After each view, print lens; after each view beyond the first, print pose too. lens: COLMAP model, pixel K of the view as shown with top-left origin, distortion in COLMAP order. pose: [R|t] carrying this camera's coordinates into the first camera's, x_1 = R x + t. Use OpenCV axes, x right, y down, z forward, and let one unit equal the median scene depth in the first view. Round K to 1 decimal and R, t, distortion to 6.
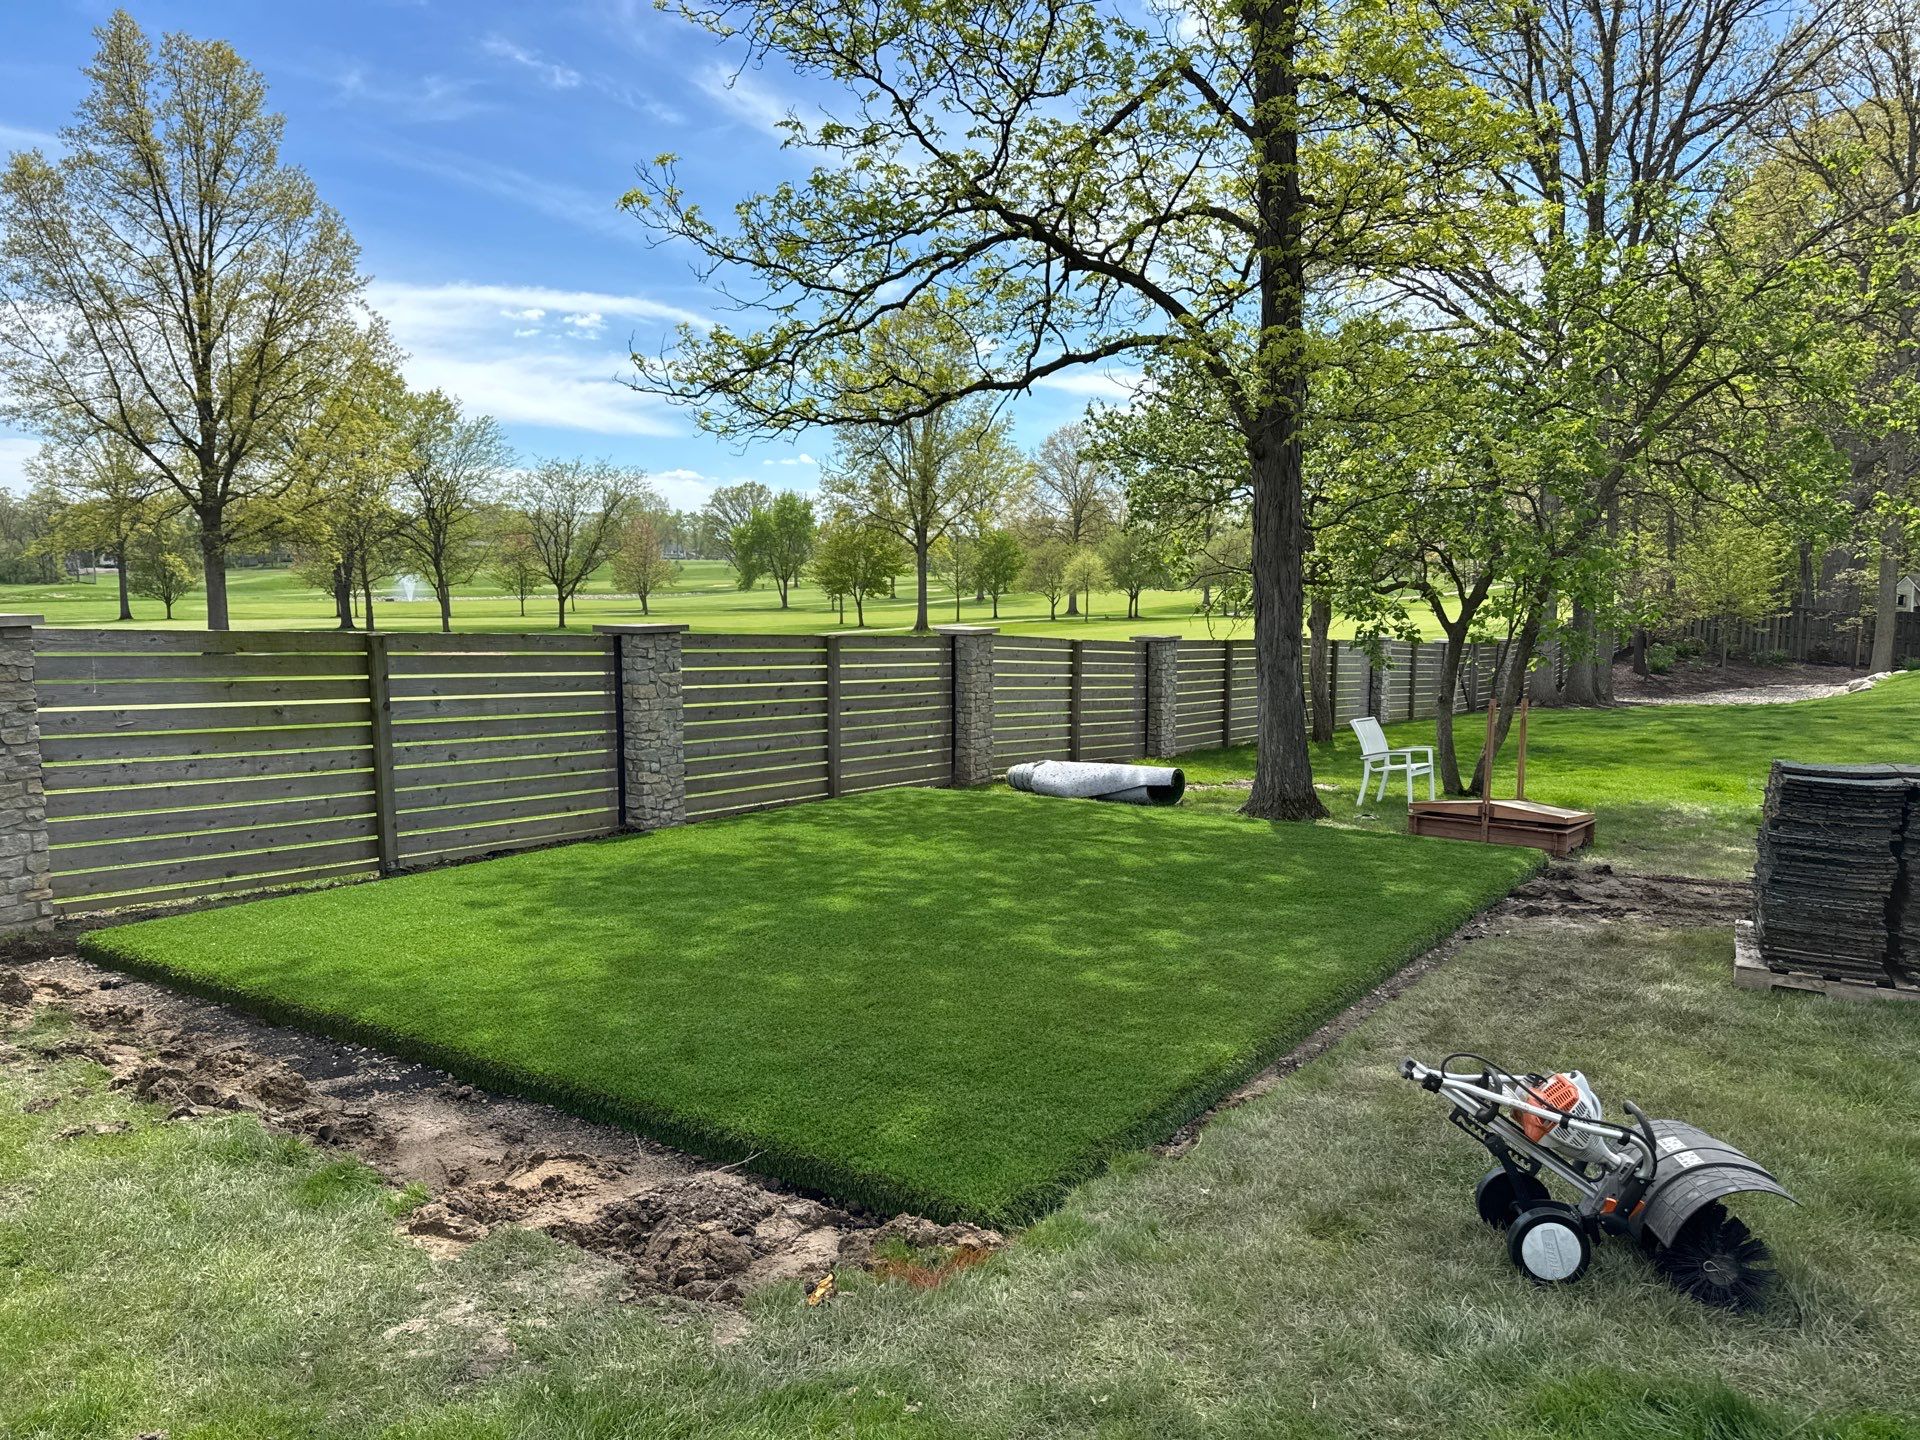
lens RADIAL K [[1313.9, 0, 960.0], [0, 1313.9, 720.0], [0, 0, 1]] dist [0.091642, -0.105727]
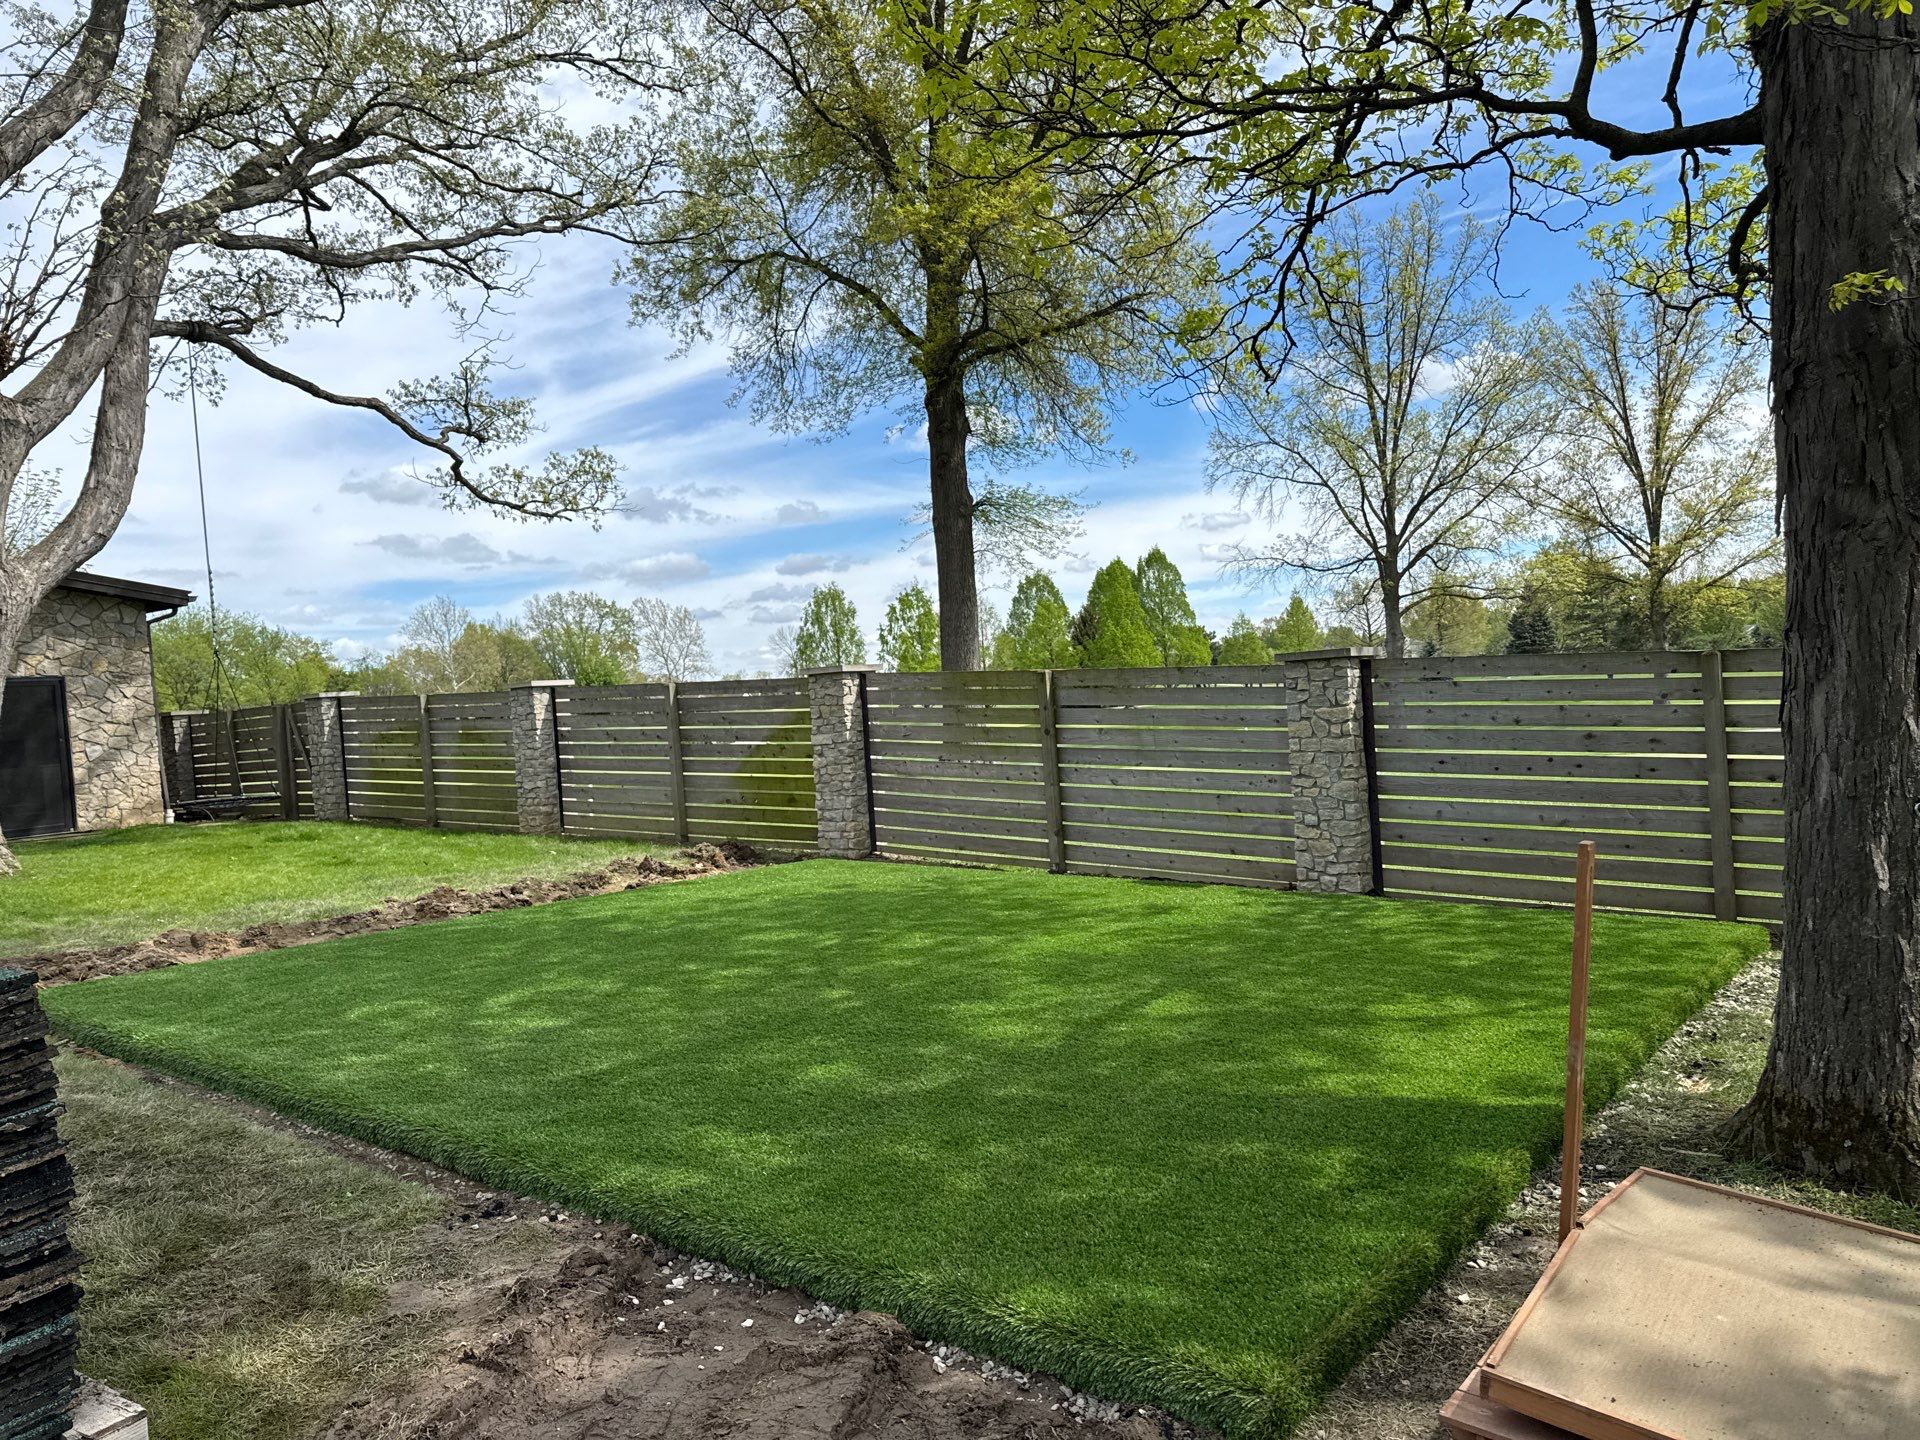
lens RADIAL K [[1313.9, 0, 960.0], [0, 1313.9, 720.0], [0, 0, 1]] dist [0.091642, -0.105727]
pose [[-0.048511, 0.020005, -0.998622, 0.485167], [-0.047475, 0.998623, 0.022311, -0.028069], [0.997694, 0.048492, -0.047495, 0.640290]]
